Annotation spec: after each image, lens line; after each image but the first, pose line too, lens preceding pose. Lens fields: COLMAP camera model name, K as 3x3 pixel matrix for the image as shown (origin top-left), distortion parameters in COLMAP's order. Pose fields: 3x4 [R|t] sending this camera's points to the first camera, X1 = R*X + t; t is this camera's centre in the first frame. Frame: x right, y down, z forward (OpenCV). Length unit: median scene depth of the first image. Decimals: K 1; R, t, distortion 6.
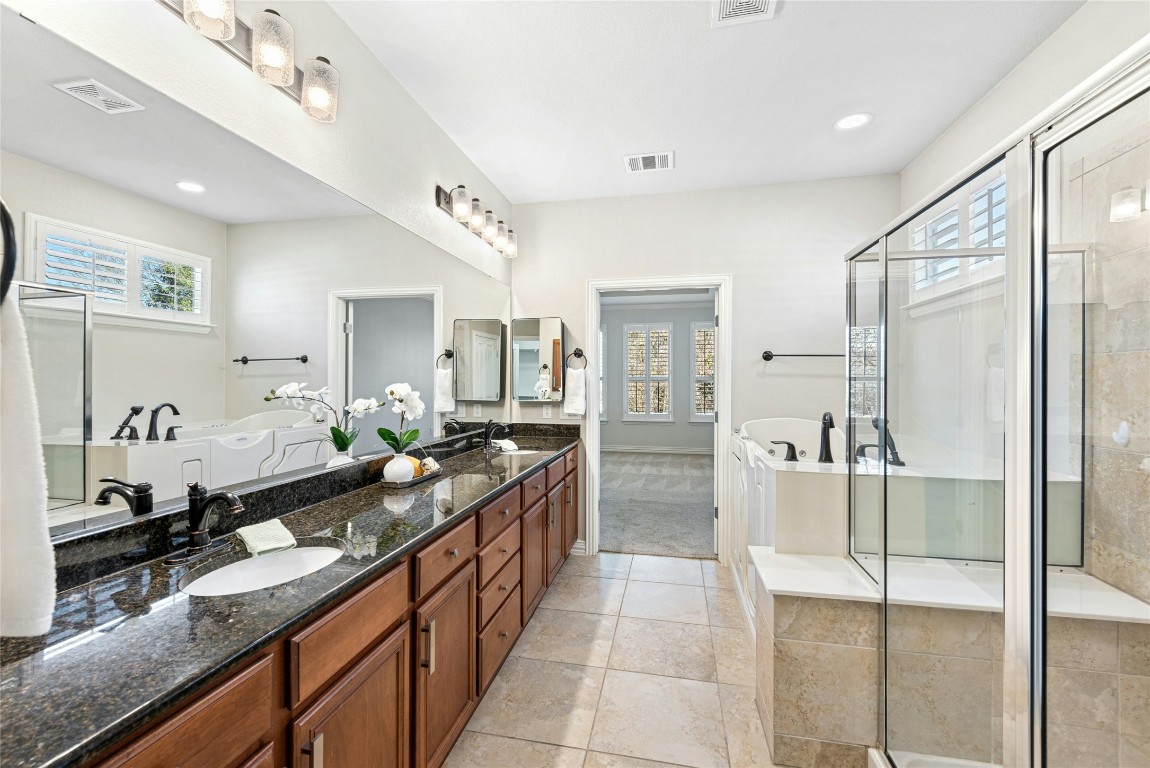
lens RADIAL K [[468.4, 0, 578.1], [0, 468.4, 381.7], [0, 0, 1]] dist [0.004567, 0.000245]
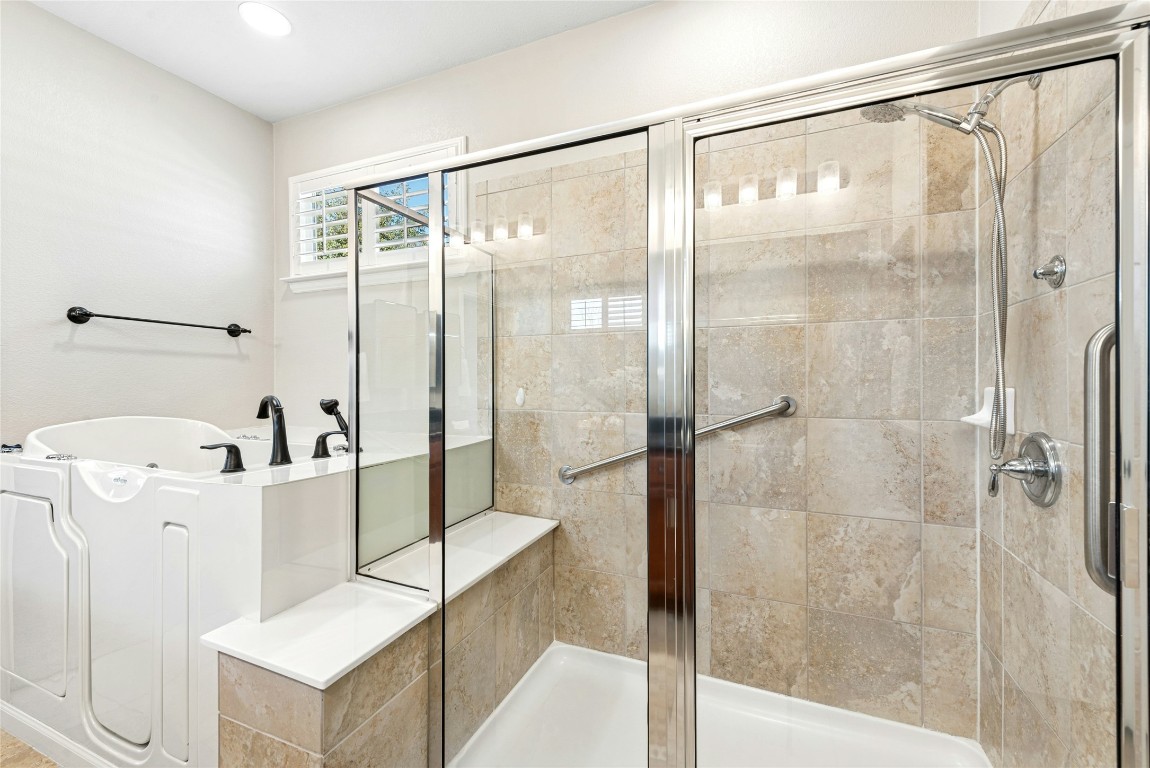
lens RADIAL K [[468.4, 0, 573.7], [0, 468.4, 381.7], [0, 0, 1]] dist [0.004567, 0.000245]
pose [[0.203130, -0.005297, 0.979137, -0.108236], [0.001806, 0.999986, 0.005035, 0.055669], [-0.979150, 0.000746, 0.203137, 0.542866]]
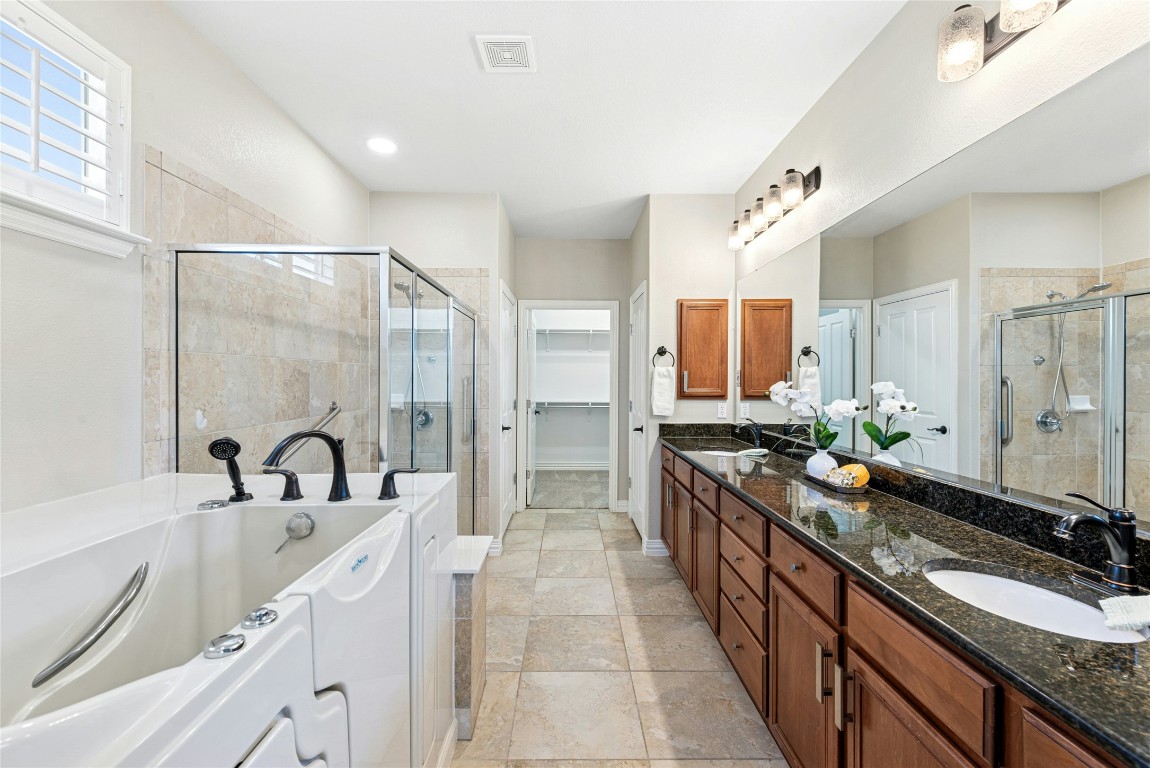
lens RADIAL K [[468.4, 0, 573.8], [0, 468.4, 379.8], [0, 0, 1]] dist [0.004567, 0.000245]
pose [[-0.976002, -0.006211, -0.217671, 0.451163], [-0.006664, 0.999977, 0.001348, -0.001040], [0.217658, 0.002767, -0.976021, 2.220952]]
